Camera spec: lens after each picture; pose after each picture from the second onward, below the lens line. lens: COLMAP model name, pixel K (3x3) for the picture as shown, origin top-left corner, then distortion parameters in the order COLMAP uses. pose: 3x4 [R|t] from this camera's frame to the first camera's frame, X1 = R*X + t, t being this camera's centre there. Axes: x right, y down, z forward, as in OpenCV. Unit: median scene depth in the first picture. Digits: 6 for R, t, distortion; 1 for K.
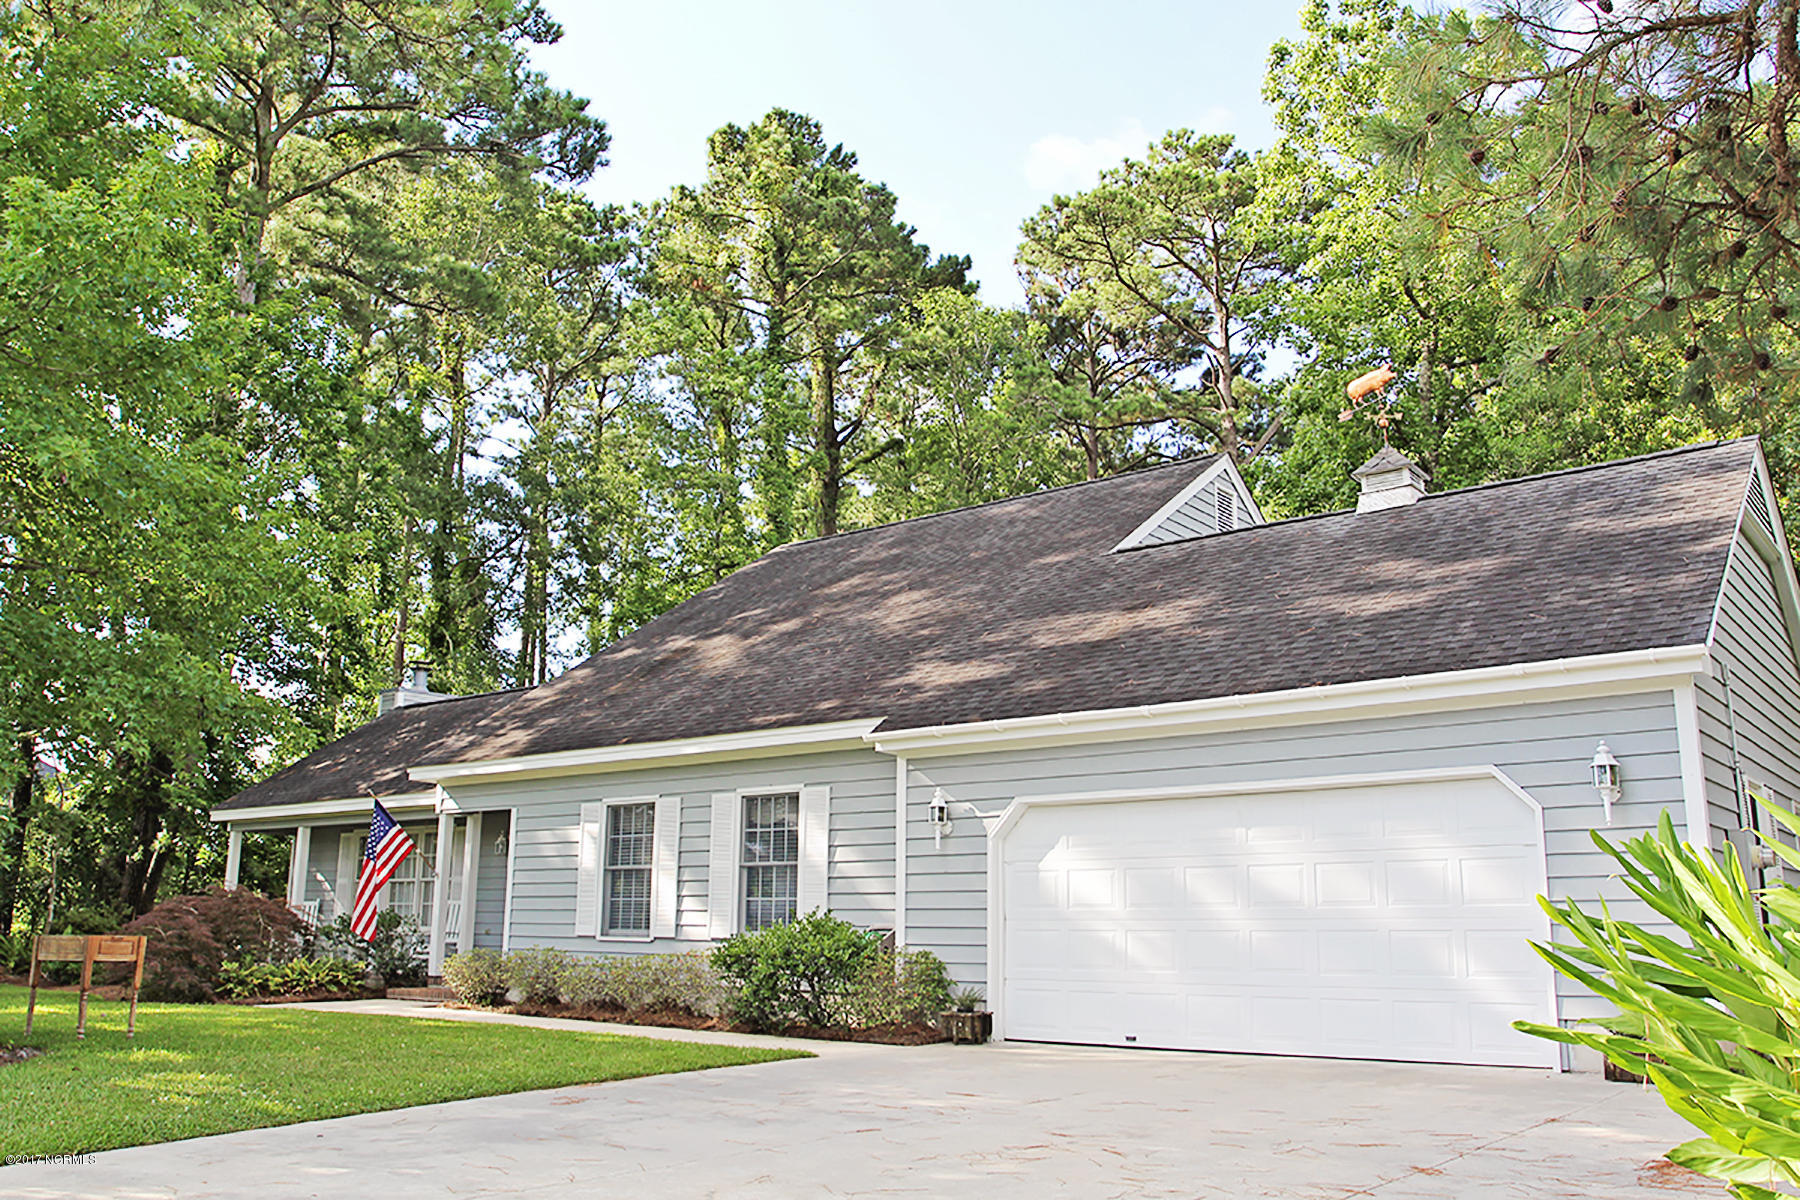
lens RADIAL K [[1439.3, 0, 899.8], [0, 1439.3, 596.8], [0, 0, 1]] dist [-0.091920, 0.051822]
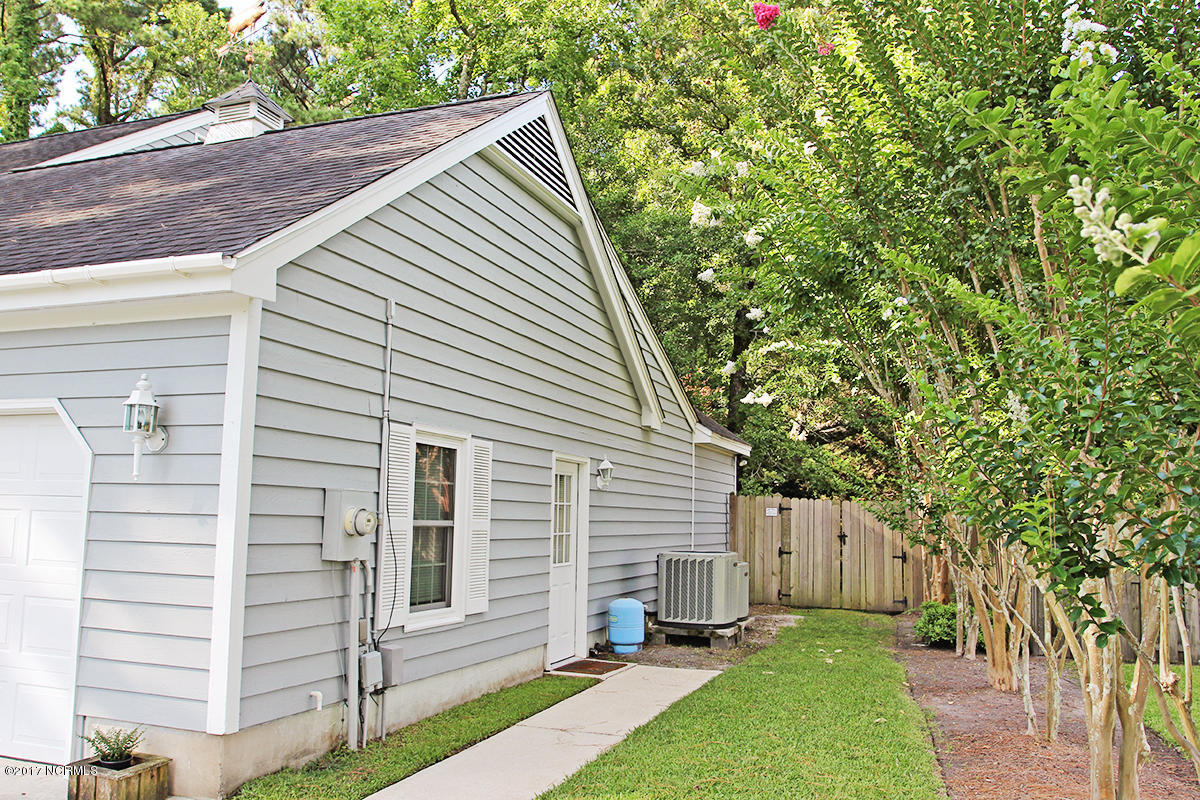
lens RADIAL K [[959.5, 0, 601.0], [0, 959.5, 402.6], [0, 0, 1]] dist [-0.091920, 0.051822]
pose [[0.947465, 0.047242, 0.316353, 0.371866], [-0.084747, 0.990763, 0.105860, 0.025909], [-0.308430, -0.127109, 0.942716, 0.271510]]
